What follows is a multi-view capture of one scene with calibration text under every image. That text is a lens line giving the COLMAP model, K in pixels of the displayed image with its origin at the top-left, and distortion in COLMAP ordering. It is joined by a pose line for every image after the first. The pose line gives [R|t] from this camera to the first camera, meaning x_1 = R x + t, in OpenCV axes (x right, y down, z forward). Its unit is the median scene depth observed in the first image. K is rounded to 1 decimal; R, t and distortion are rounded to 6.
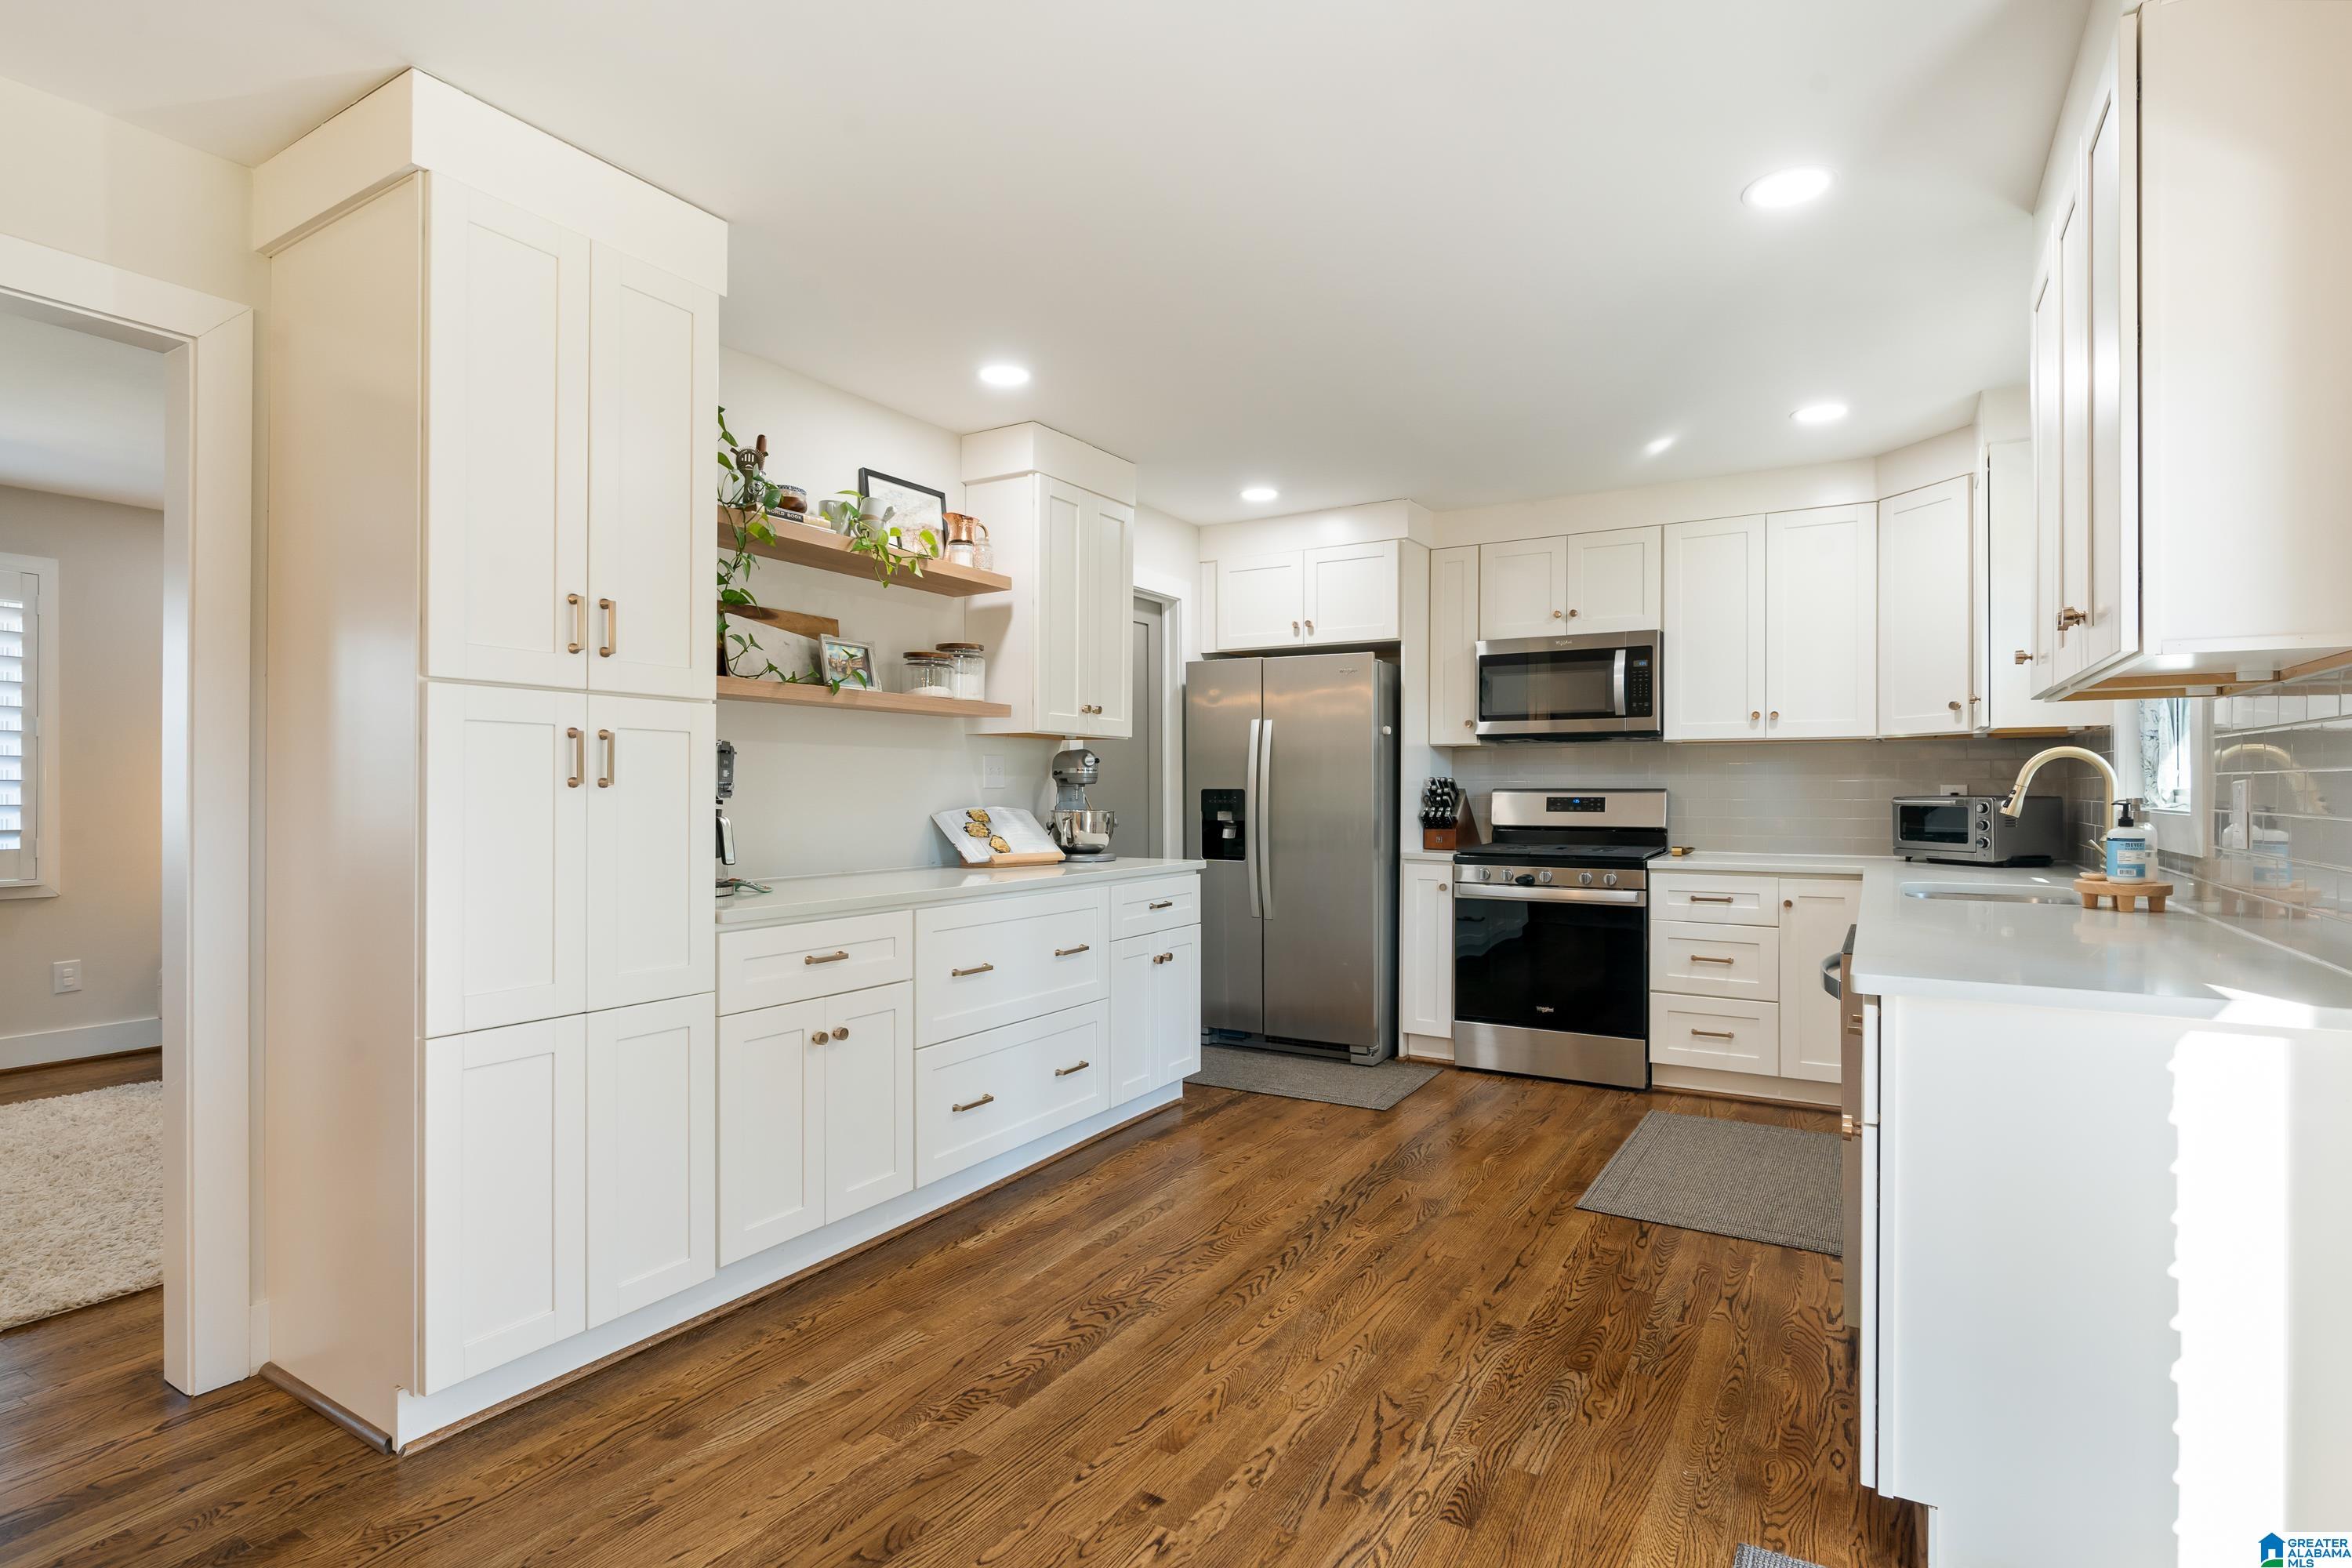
lens RADIAL K [[1136.2, 0, 1170.5], [0, 1136.2, 790.4], [0, 0, 1]] dist [-0.006391, 0.001620]
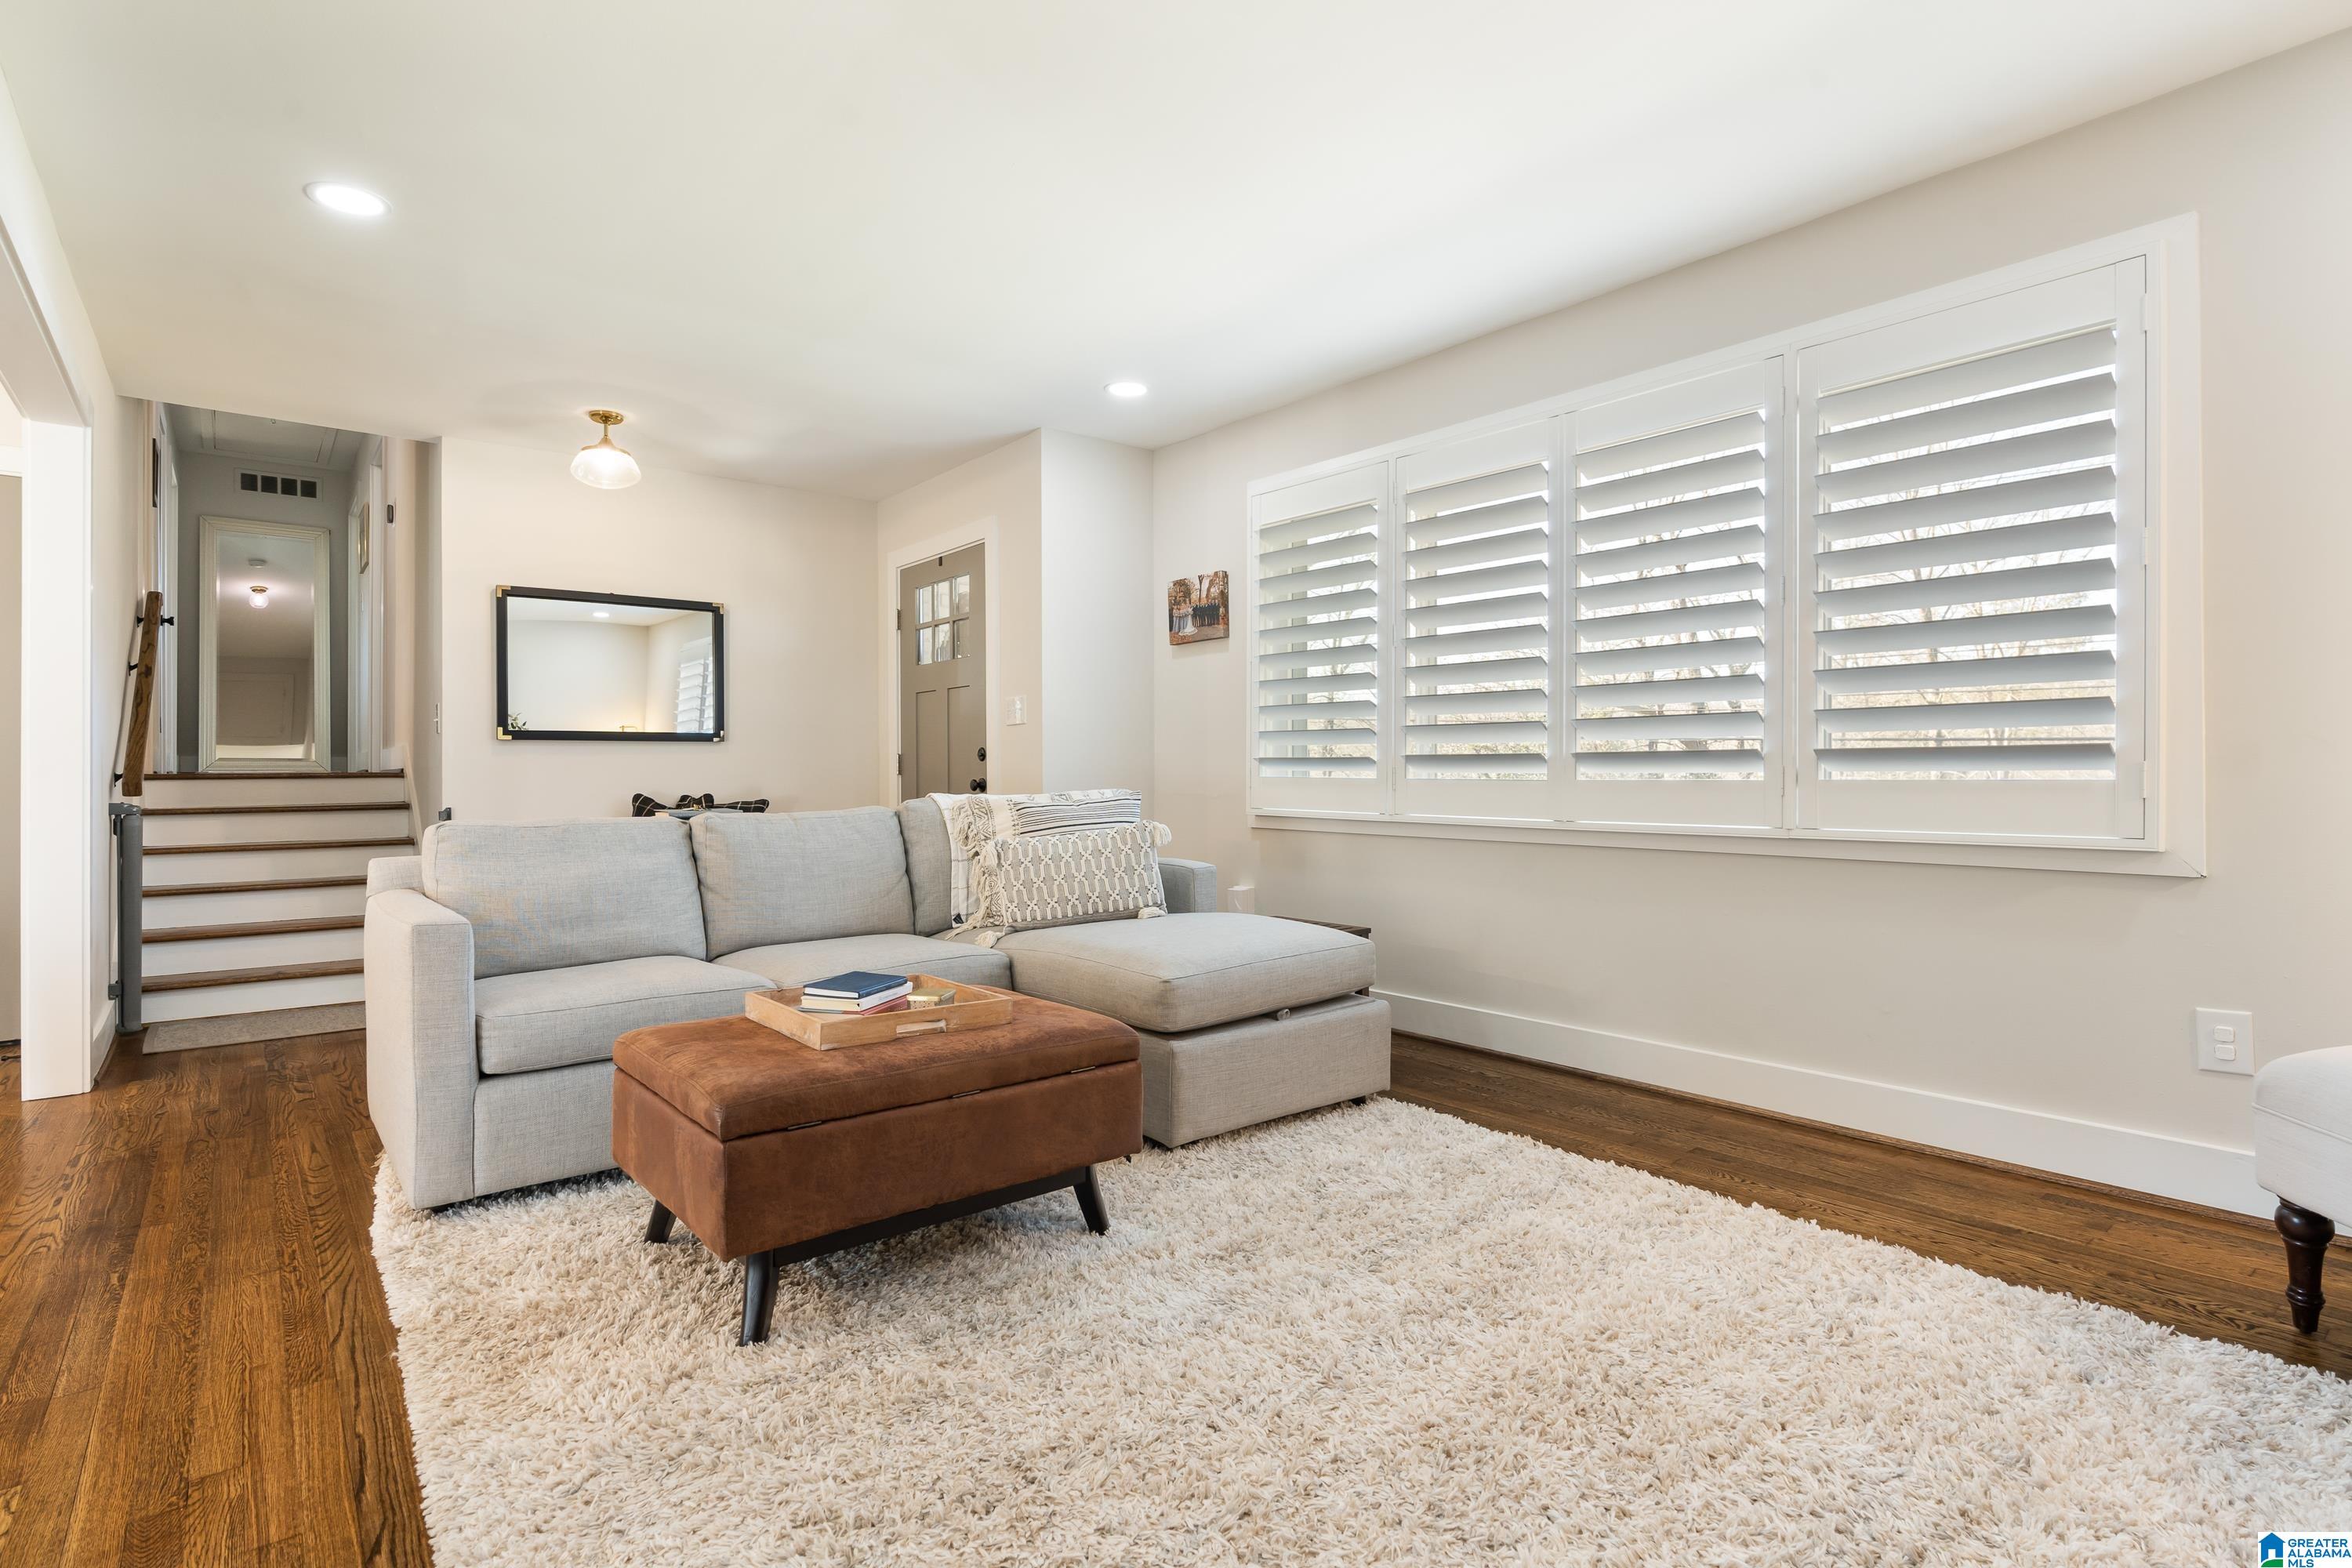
lens RADIAL K [[1136.2, 0, 1139.8], [0, 1136.2, 776.9], [0, 0, 1]] dist [-0.006391, 0.001620]
pose [[-0.347217, 0.000360, -0.937785, -0.385475], [0.002364, 0.999997, -0.000491, 0.052738], [0.937782, -0.002387, -0.347217, 0.823349]]
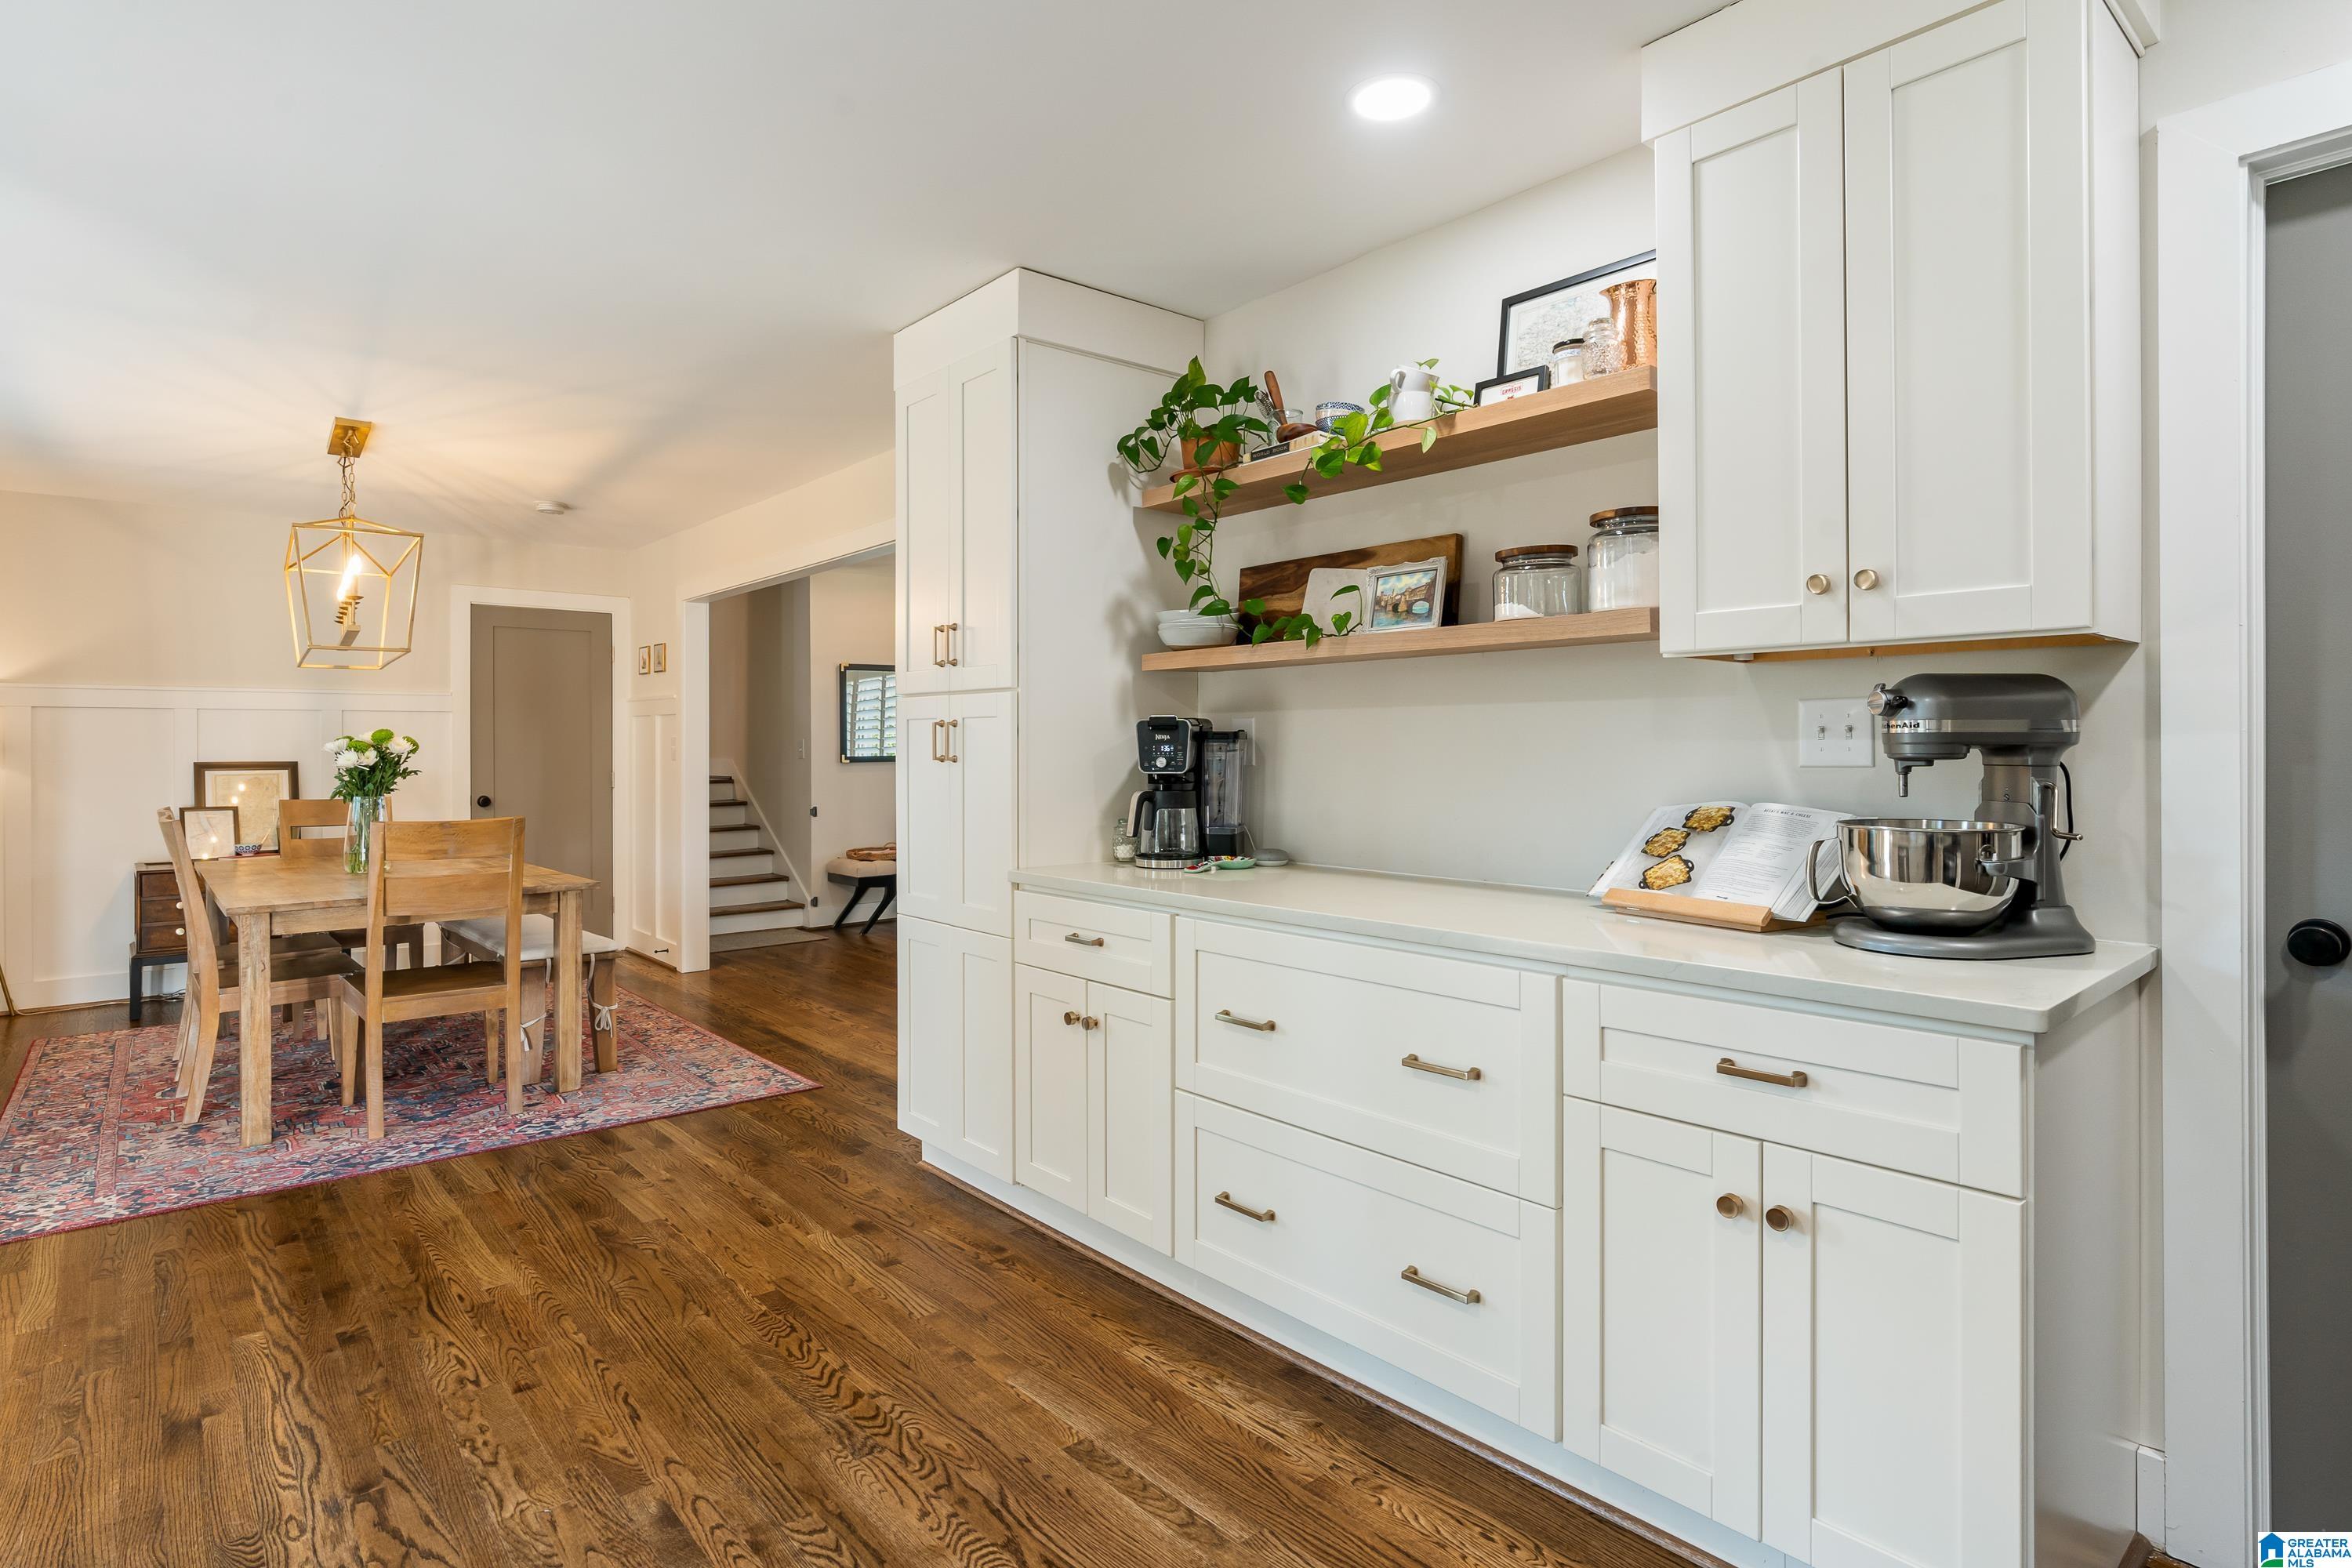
lens RADIAL K [[1193.9, 0, 1158.5], [0, 1193.9, 743.4], [0, 0, 1]] dist [-0.020668, 0.006481]
pose [[-0.297971, -0.003244, -0.954569, 0.406790], [0.000815, 0.999993, -0.003653, -0.009999], [0.954575, -0.001867, -0.297966, 0.854526]]
